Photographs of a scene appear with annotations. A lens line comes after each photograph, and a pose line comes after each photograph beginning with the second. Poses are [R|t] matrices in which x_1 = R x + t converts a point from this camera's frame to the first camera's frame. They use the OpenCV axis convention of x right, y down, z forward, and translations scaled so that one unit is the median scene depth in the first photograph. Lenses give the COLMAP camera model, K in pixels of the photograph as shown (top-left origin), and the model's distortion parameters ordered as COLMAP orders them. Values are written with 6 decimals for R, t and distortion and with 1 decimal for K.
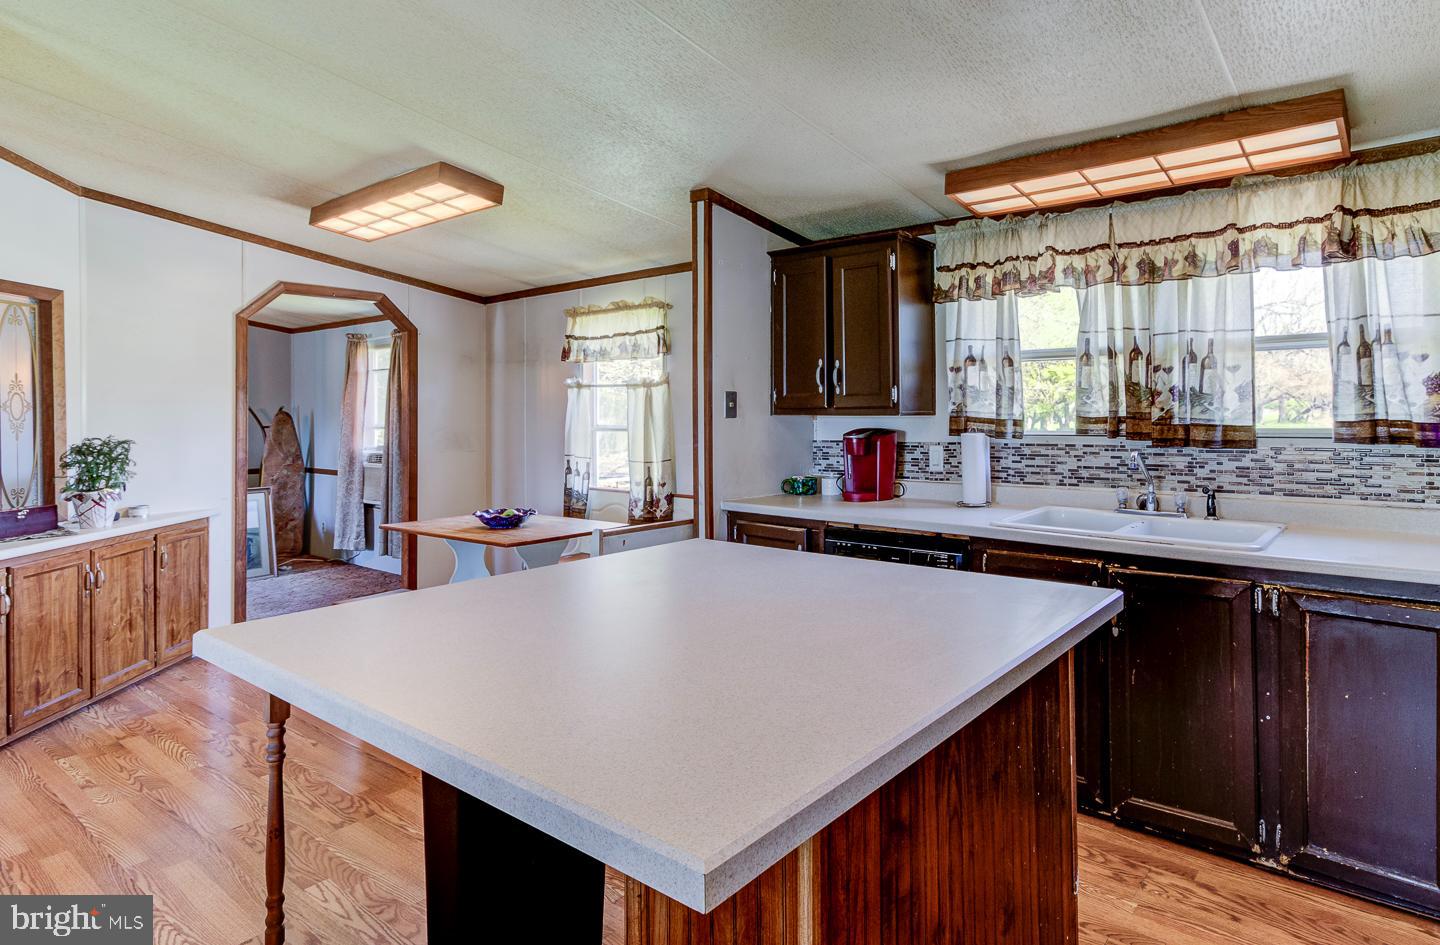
lens RADIAL K [[711.9, 0, 722.9], [0, 711.9, 429.4], [0, 0, 1]] dist [-0.001068, 0.000349]
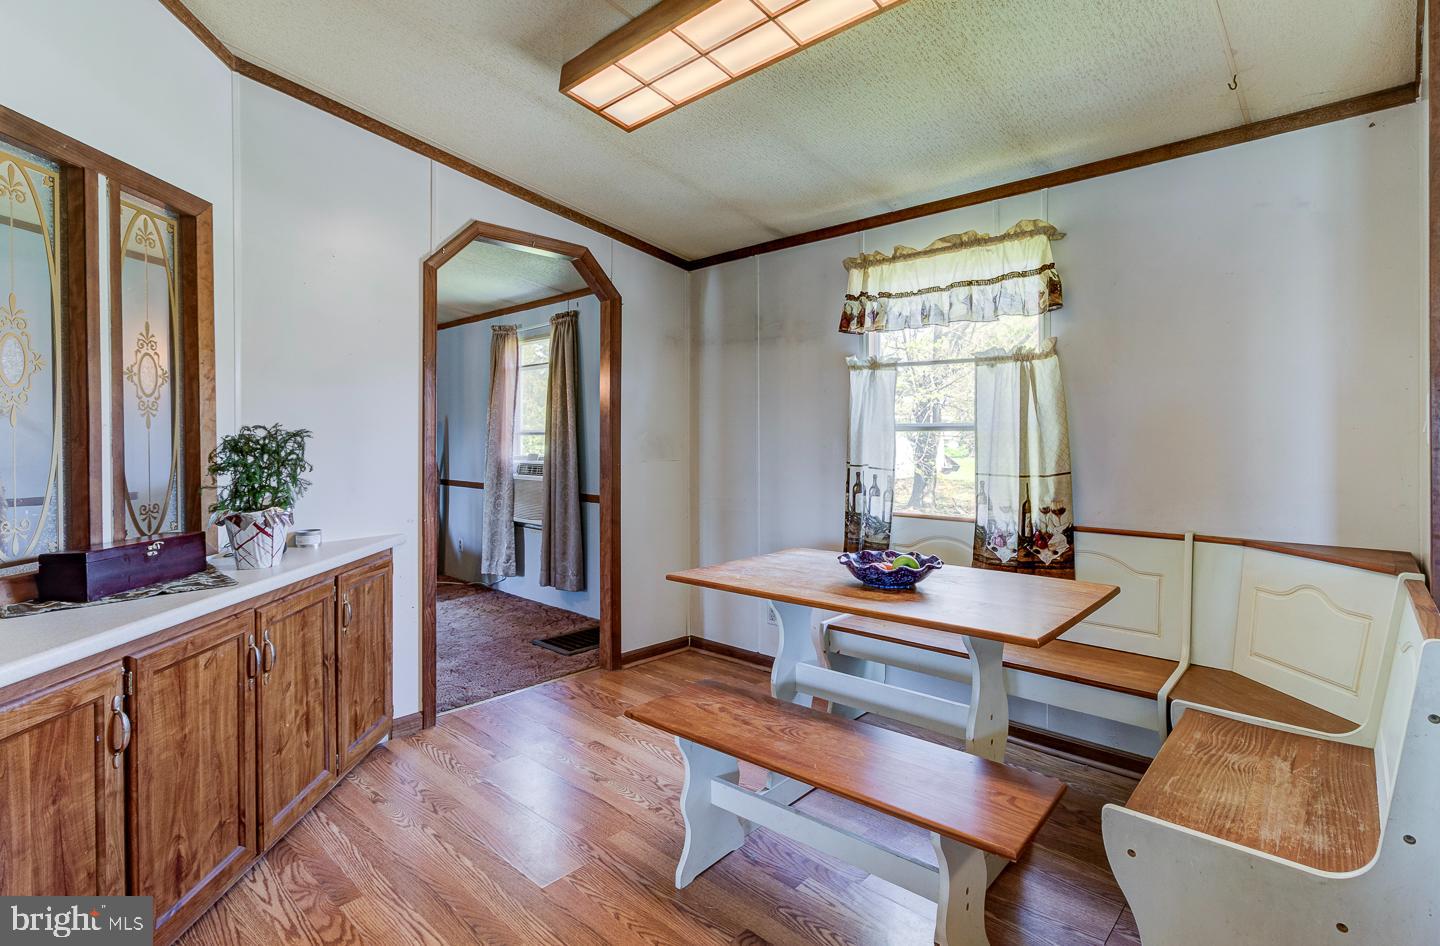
lens RADIAL K [[694.9, 0, 688.9], [0, 694.9, 454.0], [0, 0, 1]] dist [-0.010438, 0.000816]
pose [[0.991476, 0.008091, -0.130039, -0.411130], [-0.006875, 0.999928, 0.009795, 0.027385], [0.130109, -0.008818, 0.991461, 0.428183]]
